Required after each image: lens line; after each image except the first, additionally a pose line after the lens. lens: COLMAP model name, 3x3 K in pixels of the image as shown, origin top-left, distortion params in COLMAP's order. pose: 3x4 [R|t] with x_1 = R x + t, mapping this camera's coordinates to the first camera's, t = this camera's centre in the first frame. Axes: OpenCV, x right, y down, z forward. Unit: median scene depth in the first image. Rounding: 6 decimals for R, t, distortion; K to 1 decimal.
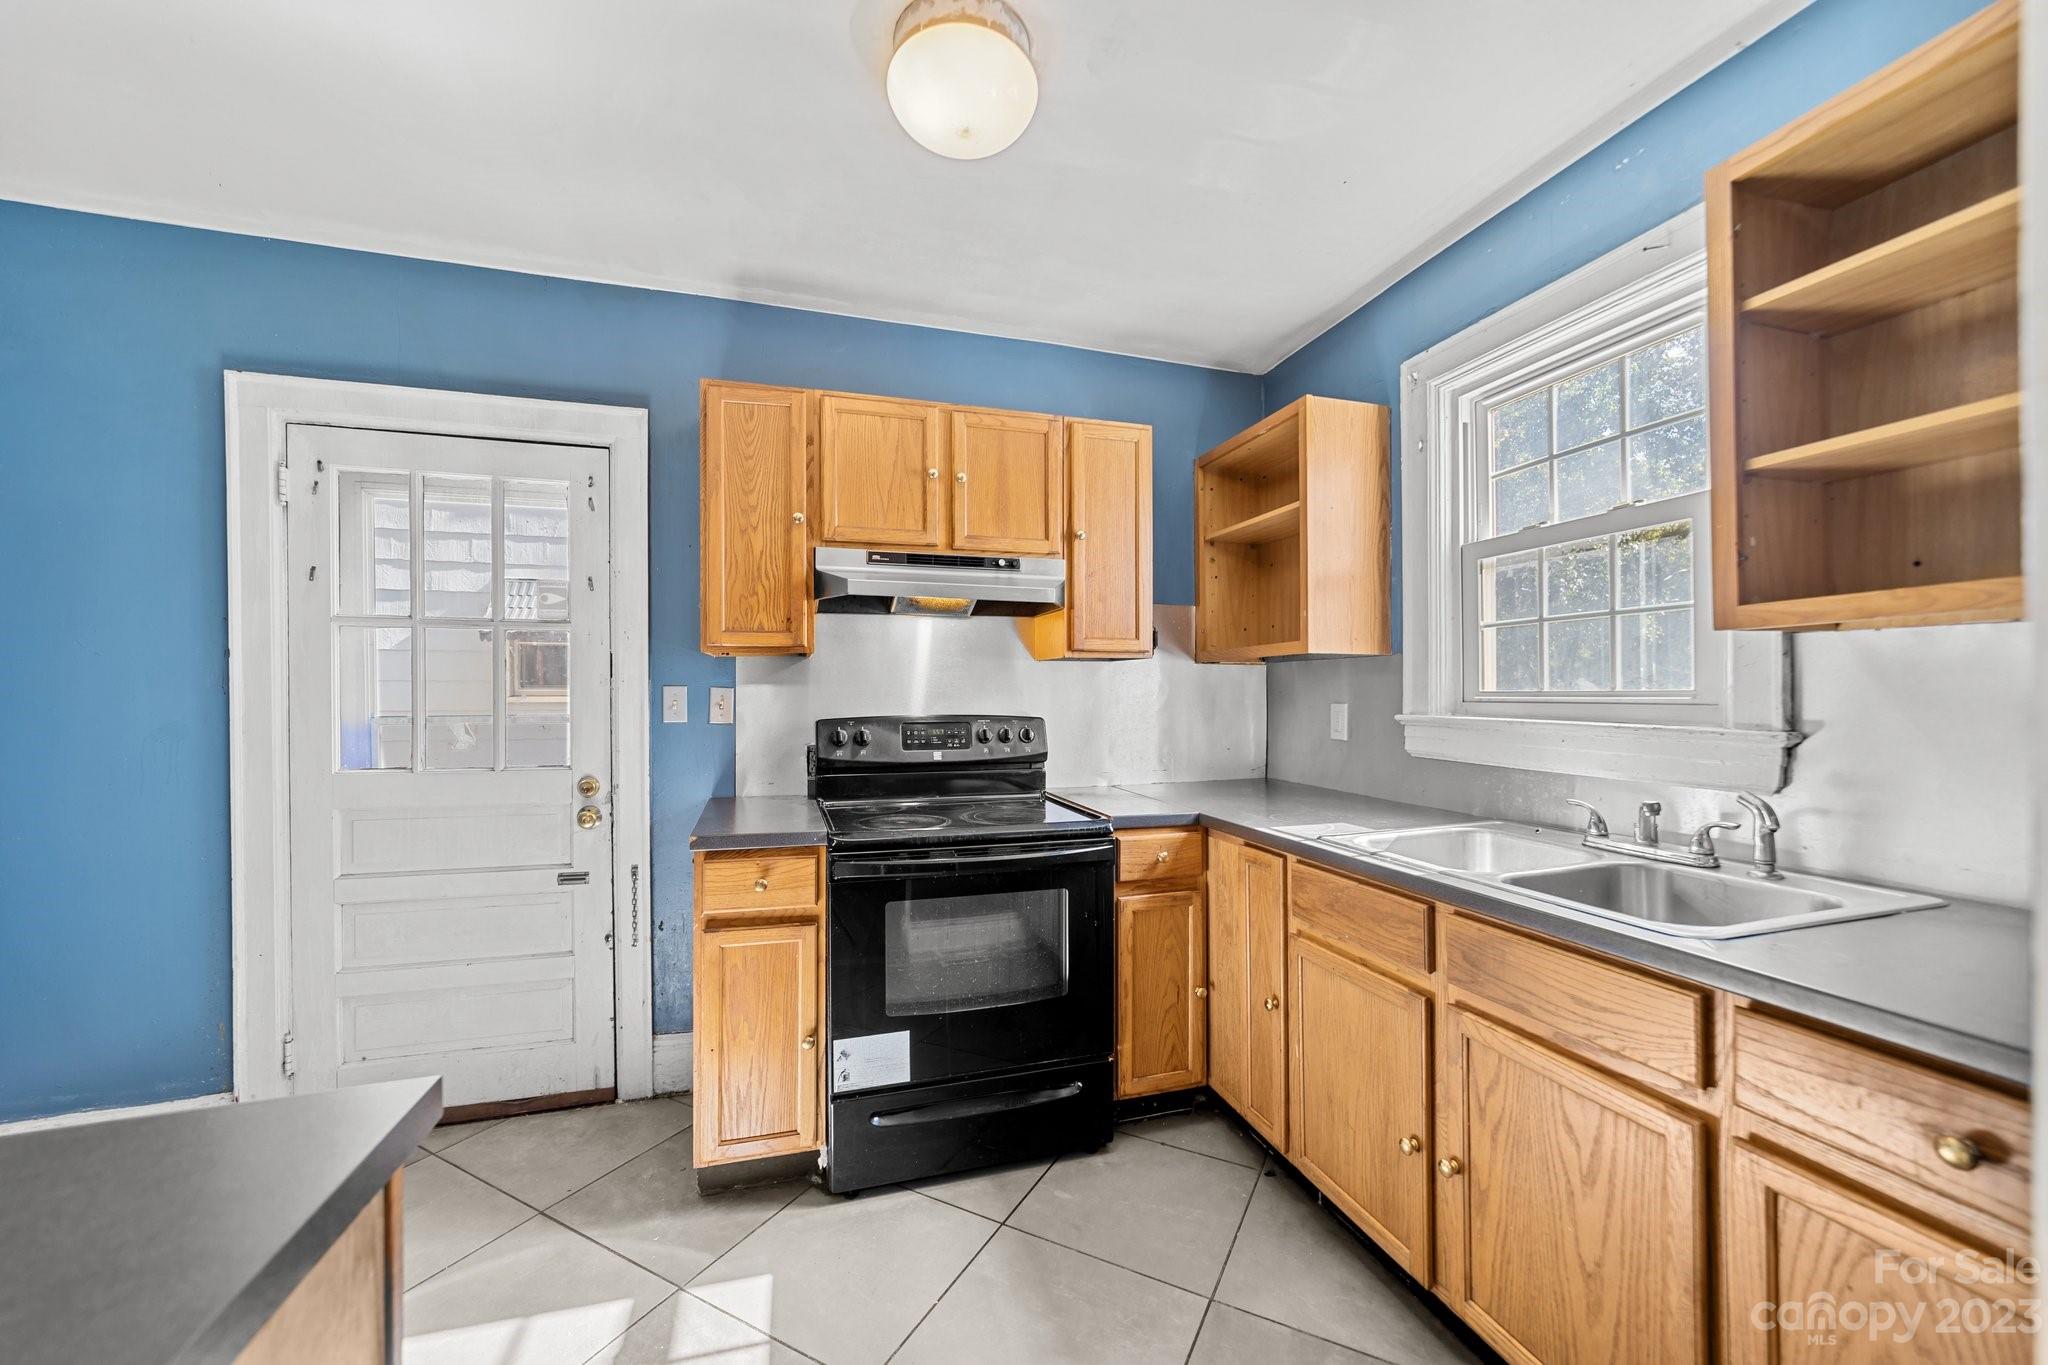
lens RADIAL K [[781.4, 0, 1027.6], [0, 781.4, 696.4], [0, 0, 1]] dist [-0.011100, 0.000412]
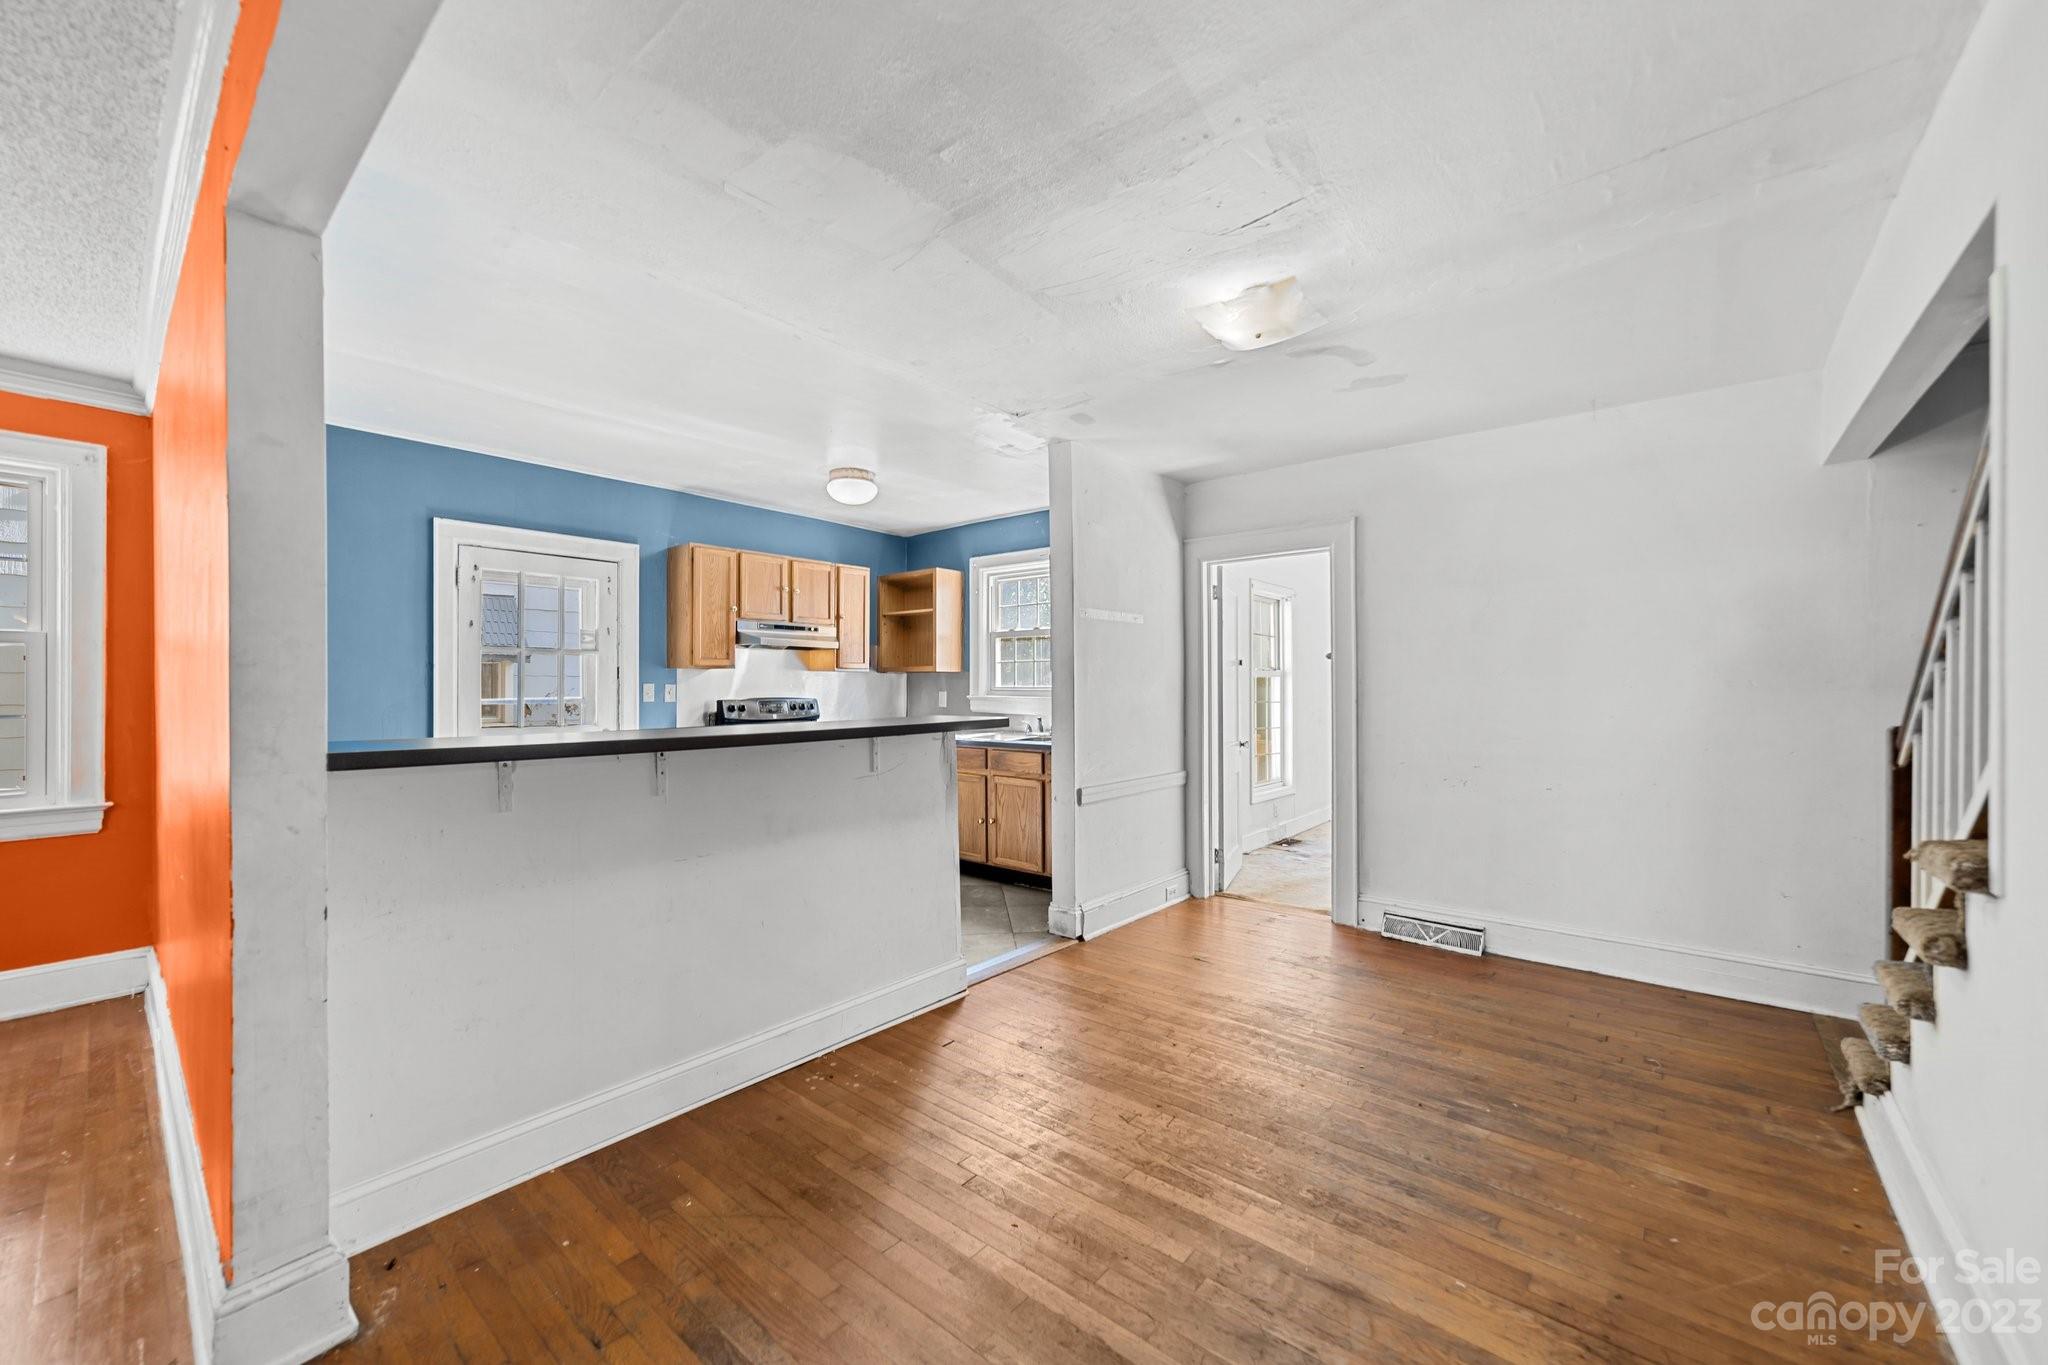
lens RADIAL K [[806.8, 0, 1024.0], [0, 806.8, 682.5], [0, 0, 1]] dist [-0.011526, 0.009541]
pose [[0.836044, 0.004115, 0.548648, -0.815039], [0.000061, 0.999971, -0.007593, 0.000169], [-0.548663, 0.006382, 0.836019, -1.300714]]
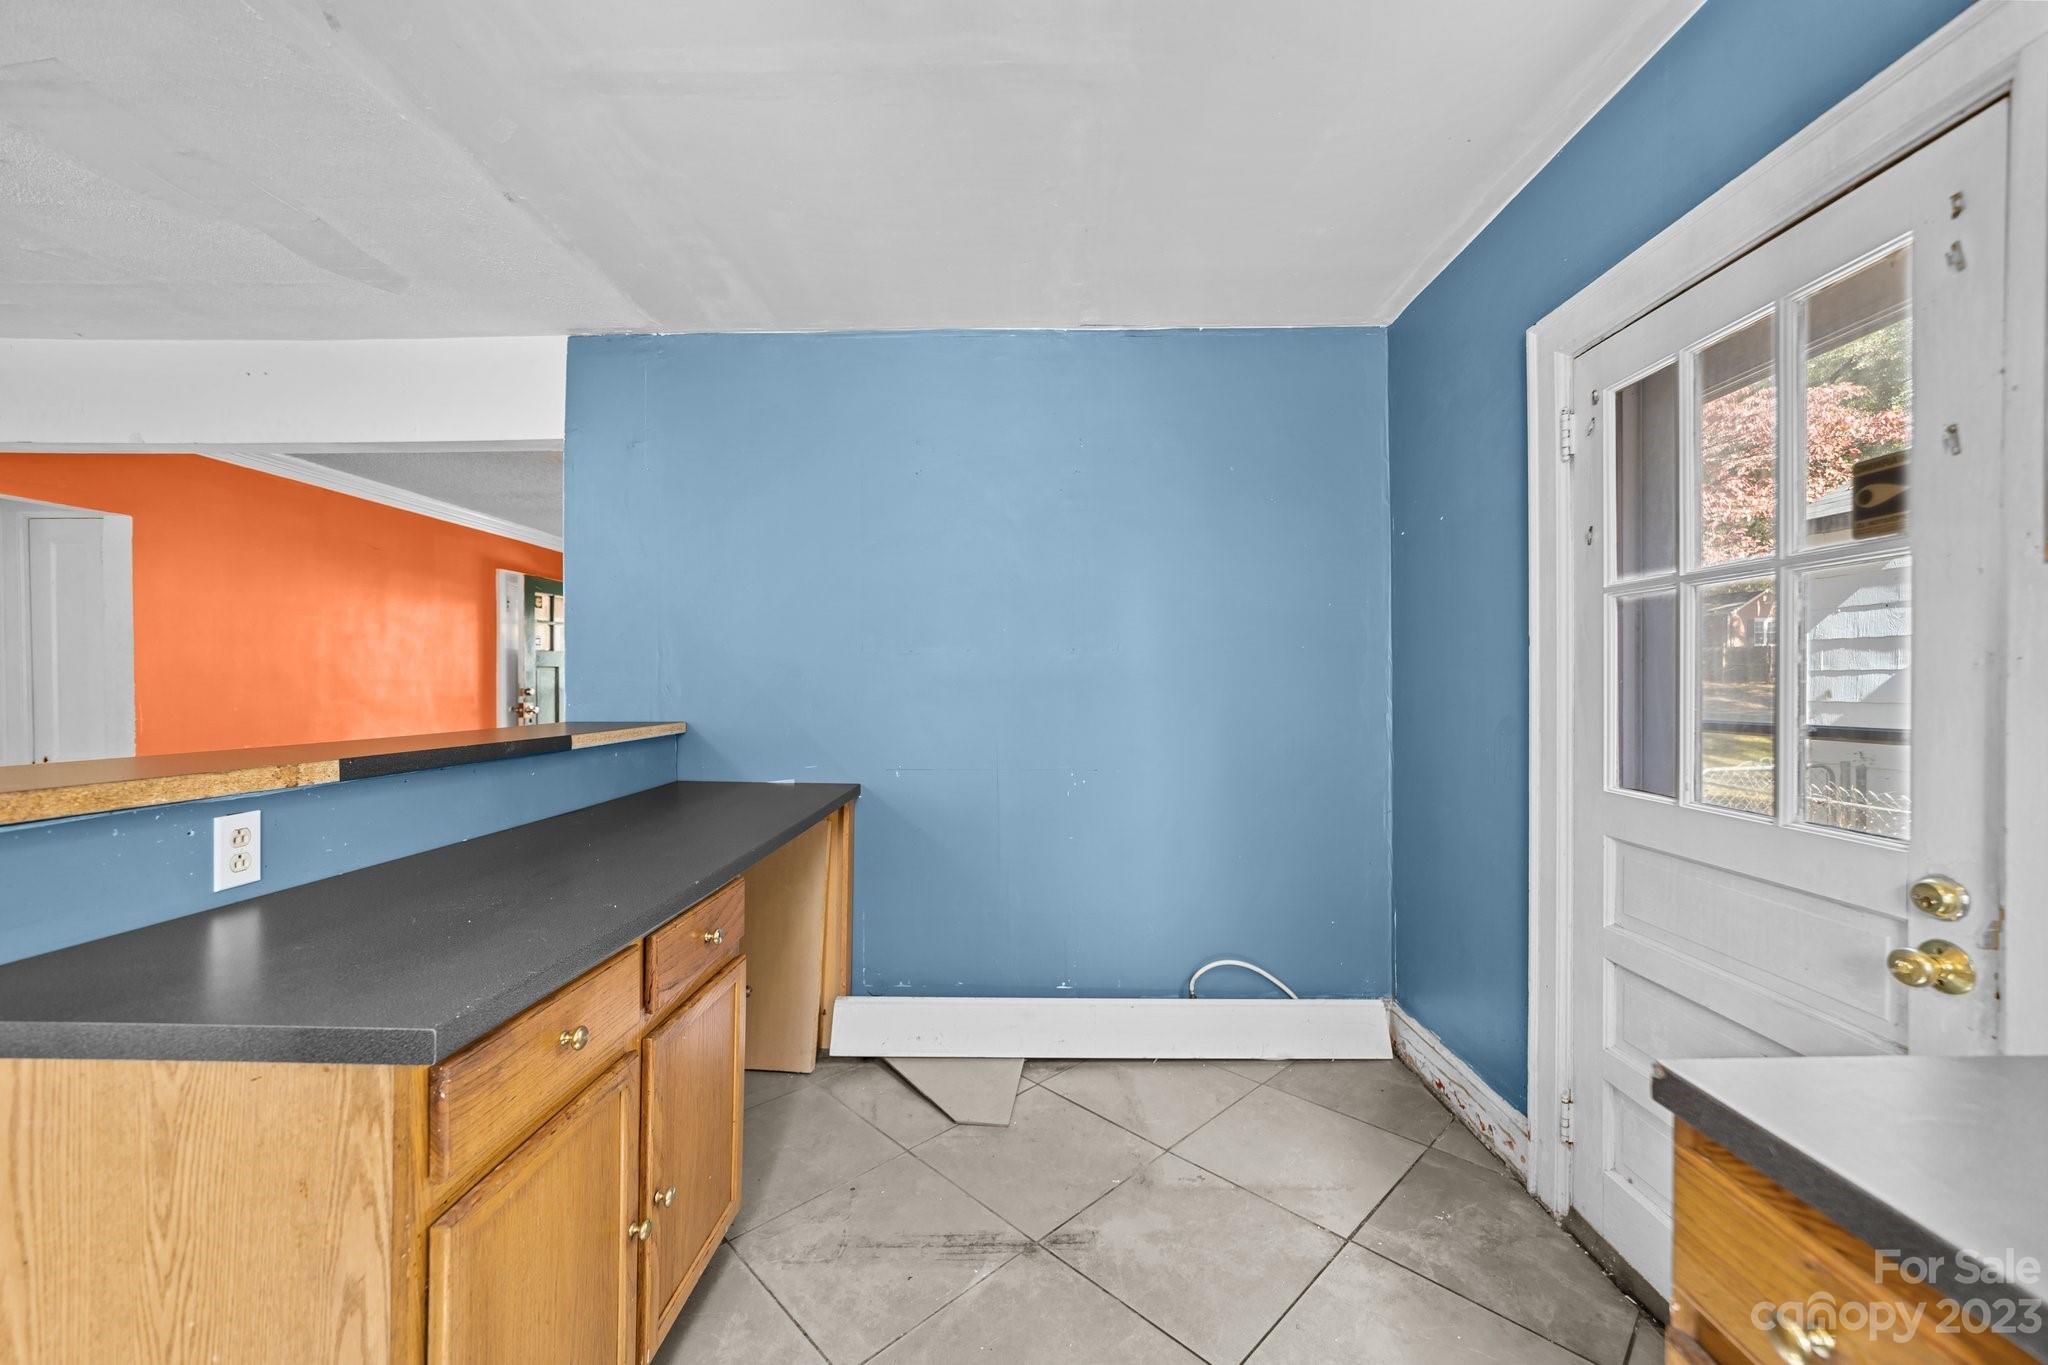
lens RADIAL K [[781.4, 0, 1027.6], [0, 781.4, 696.4], [0, 0, 1]] dist [-0.011100, 0.000412]
pose [[-0.300796, 0.004955, -0.953676, 0.001207], [-0.003802, 0.999972, 0.006395, 0.002359], [0.953681, 0.005550, -0.300769, 0.656213]]
